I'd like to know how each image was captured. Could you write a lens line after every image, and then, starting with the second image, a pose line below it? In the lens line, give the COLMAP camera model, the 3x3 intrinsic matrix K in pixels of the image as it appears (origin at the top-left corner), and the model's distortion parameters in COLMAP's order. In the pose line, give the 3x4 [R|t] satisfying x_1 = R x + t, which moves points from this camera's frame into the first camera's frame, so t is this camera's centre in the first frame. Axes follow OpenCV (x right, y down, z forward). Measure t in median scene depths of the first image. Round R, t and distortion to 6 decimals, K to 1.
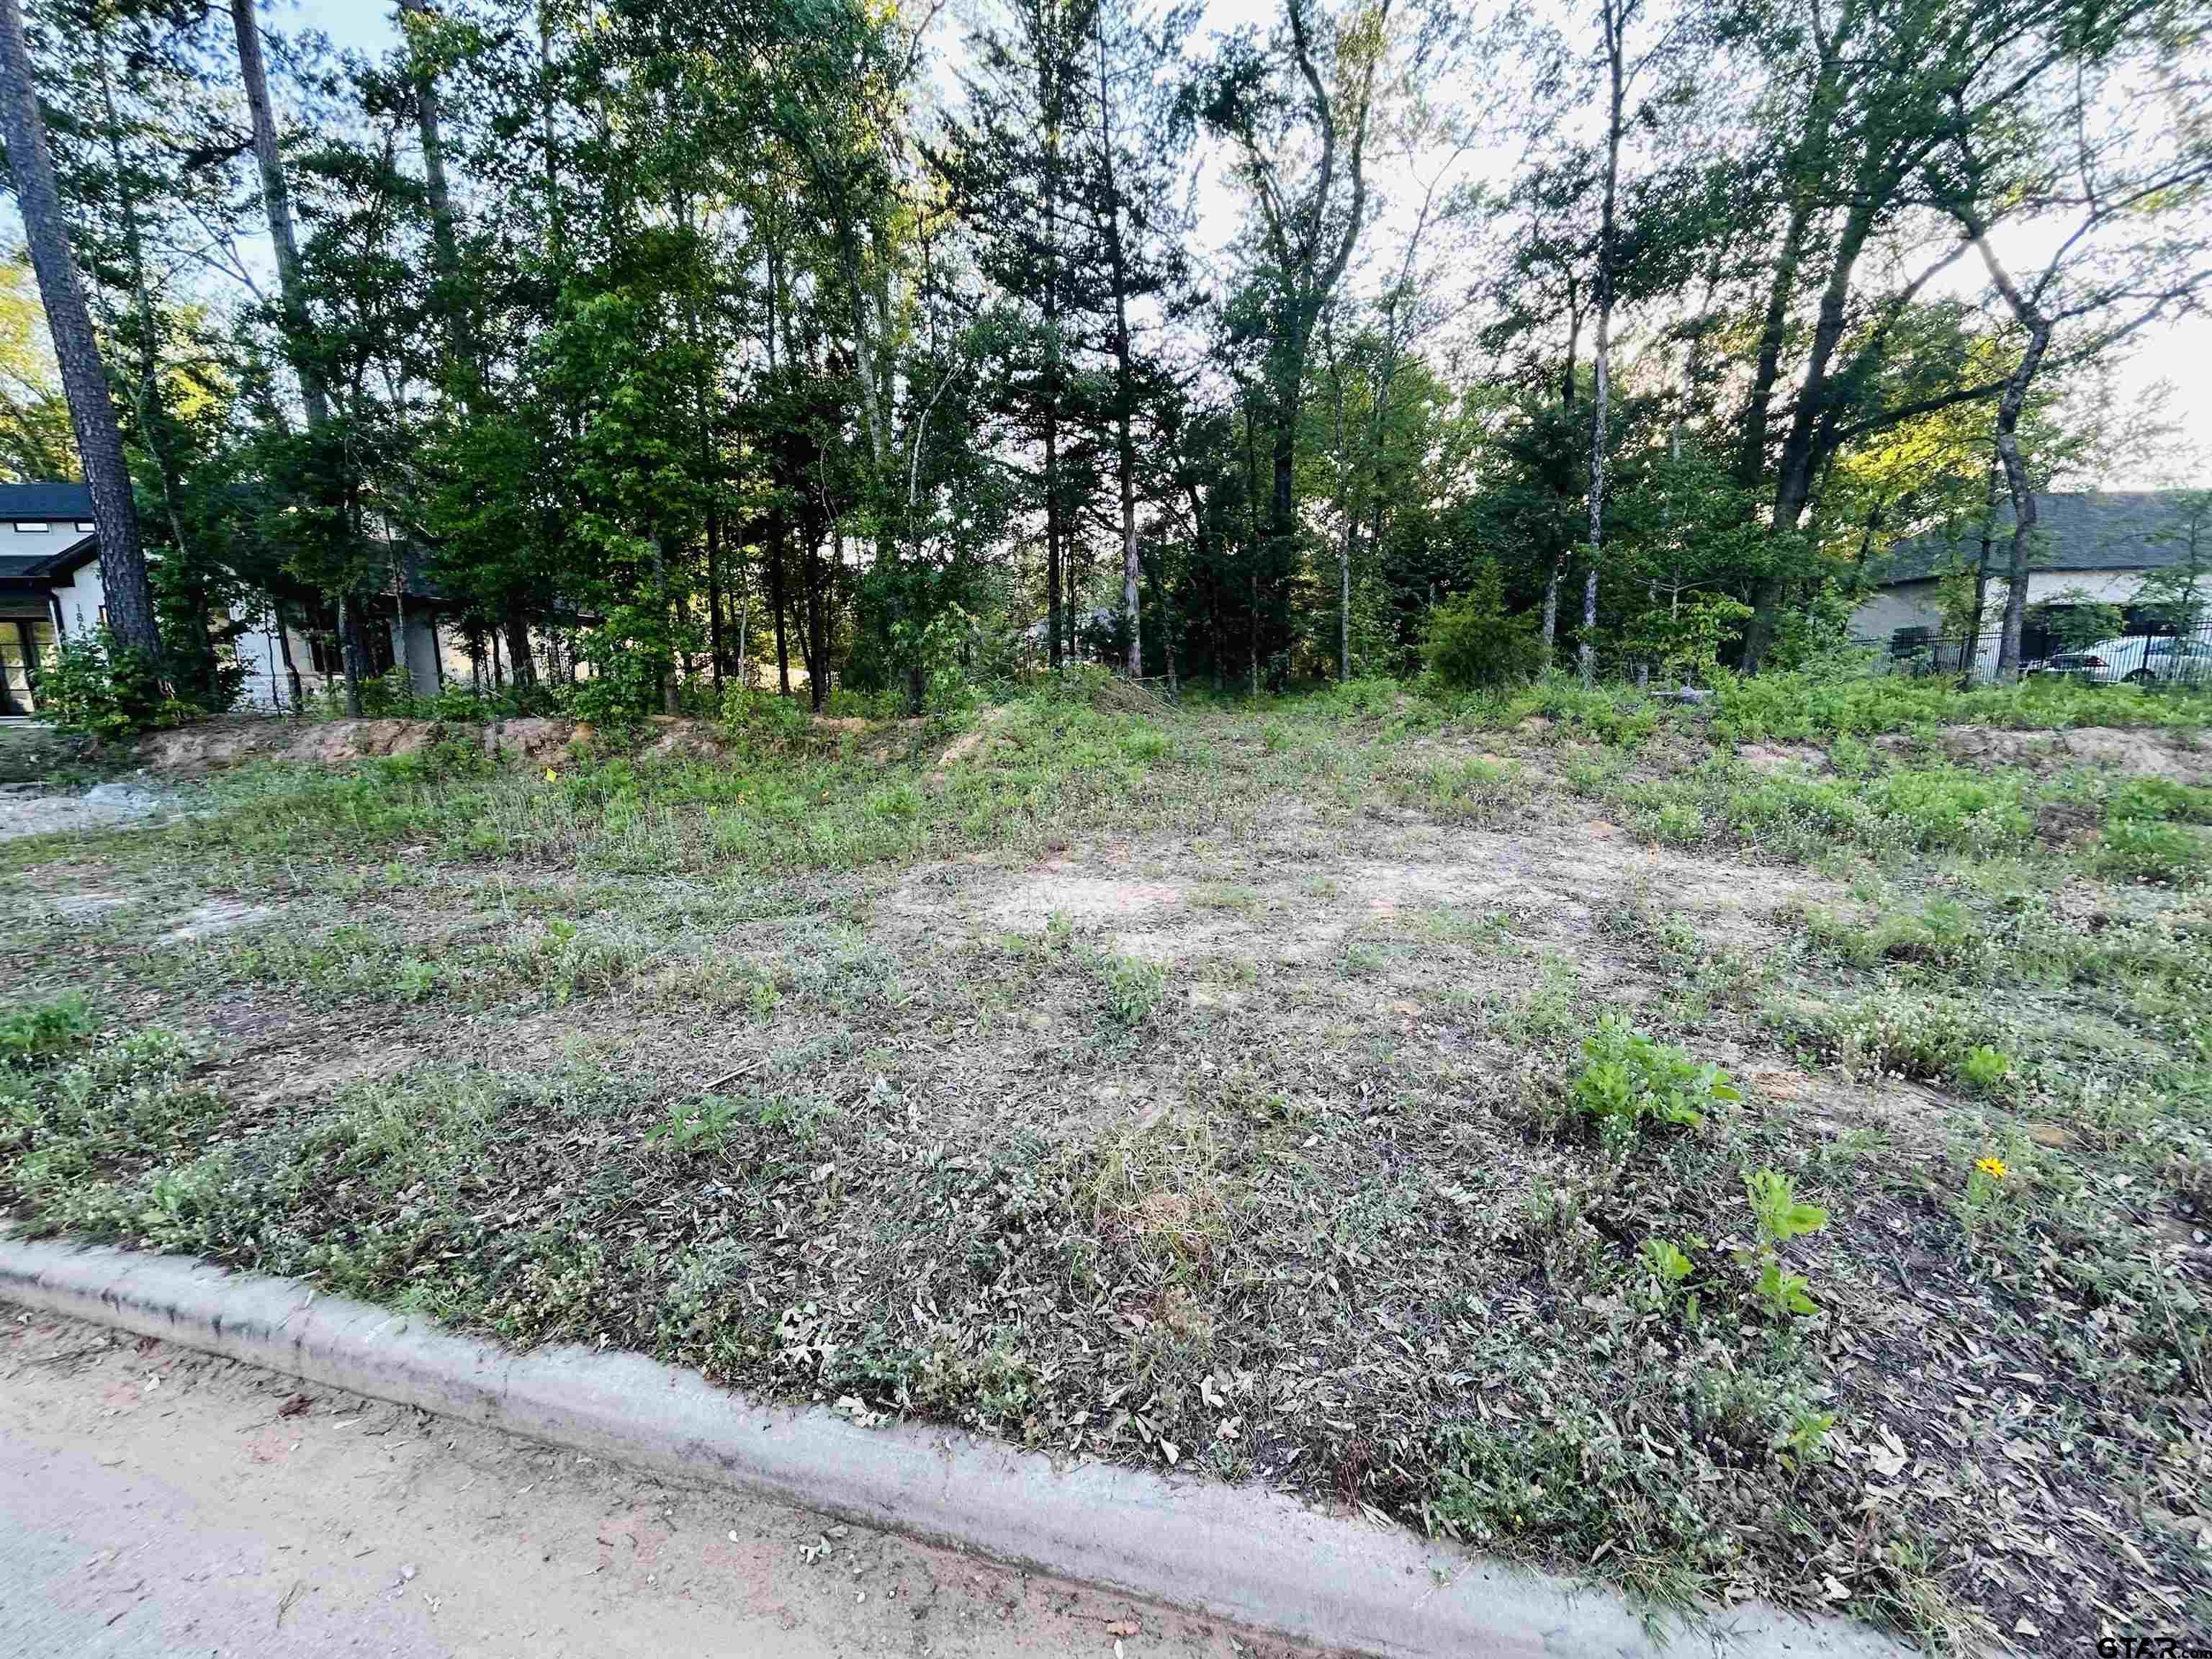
lens RADIAL K [[892.6, 0, 1105.4], [0, 892.6, 820.5], [0, 0, 1]] dist [-0.023086, 0.011446]
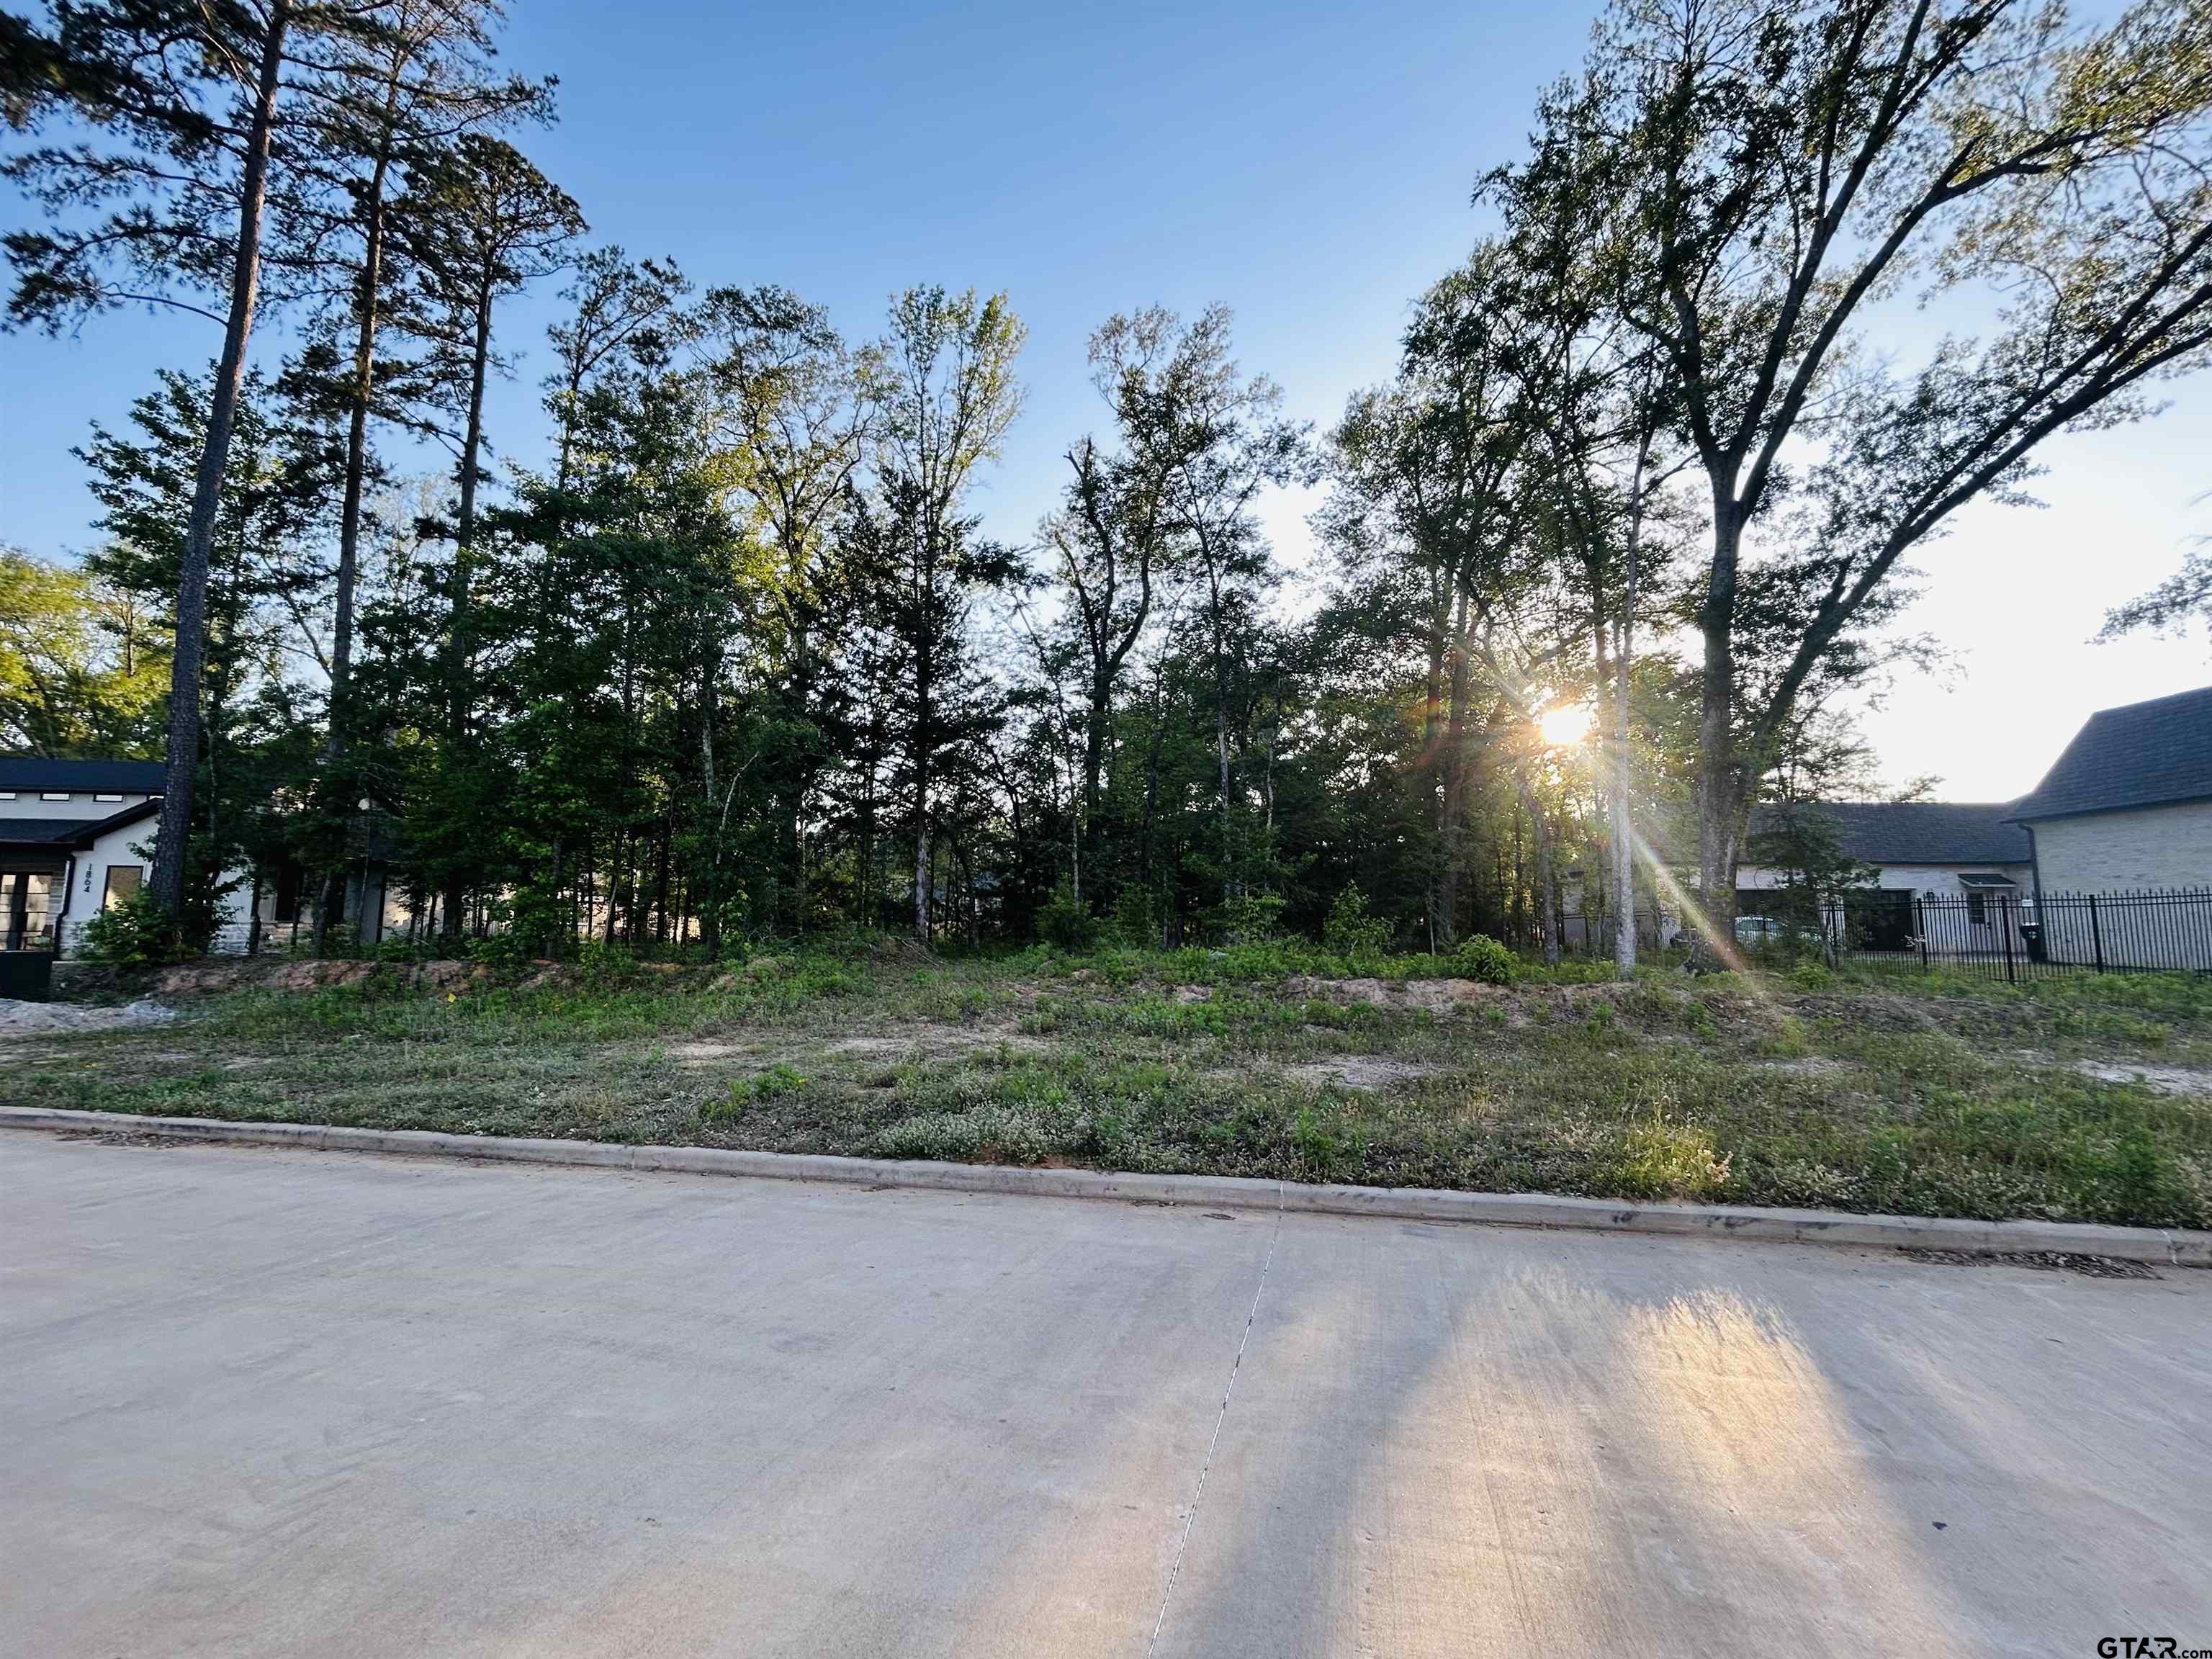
lens RADIAL K [[878.9, 0, 1103.5], [0, 878.9, 826.4], [0, 0, 1]] dist [0.002774, -0.000239]
pose [[0.998411, 0.022591, 0.051617, 0.258583], [-0.007538, 0.961423, -0.274972, 0.045941], [-0.055837, 0.274146, 0.960066, -0.378185]]
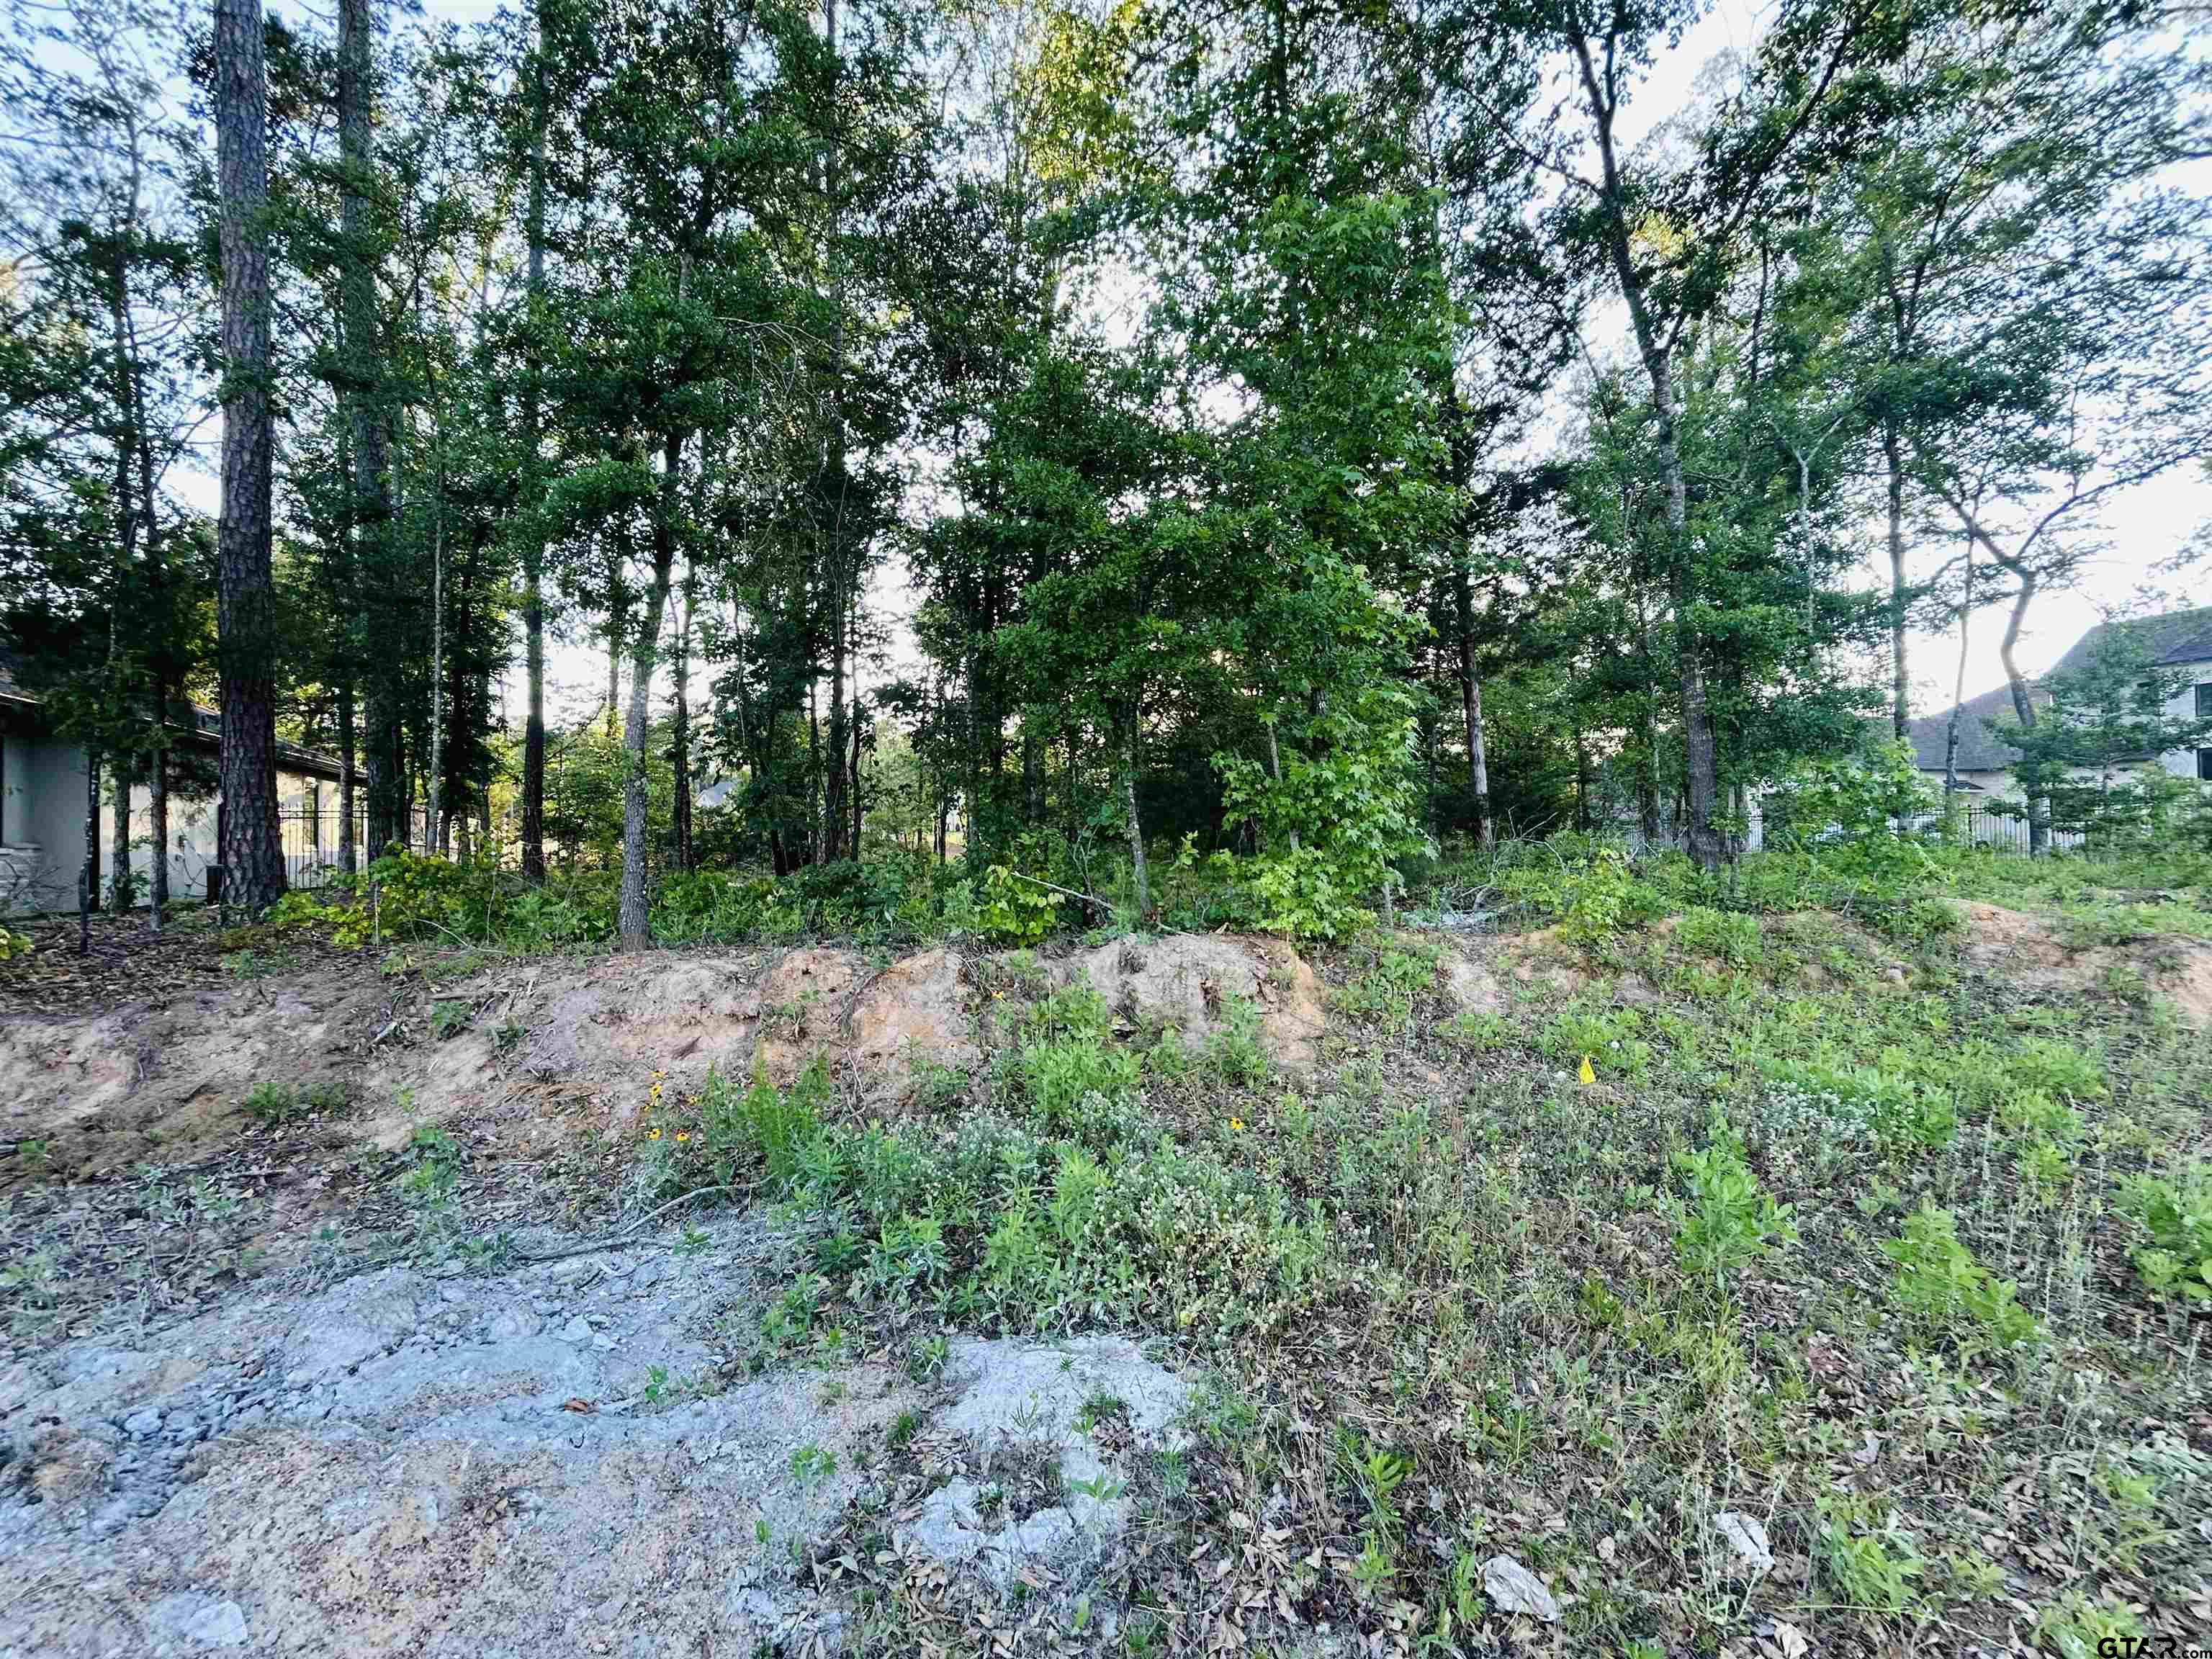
lens RADIAL K [[878.9, 0, 1103.5], [0, 878.9, 826.4], [0, 0, 1]] dist [0.002774, -0.000239]
pose [[0.920613, 0.008805, 0.390378, -0.652561], [0.062845, 0.983371, -0.170385, -0.071318], [-0.385387, 0.181392, 0.904751, 0.426935]]
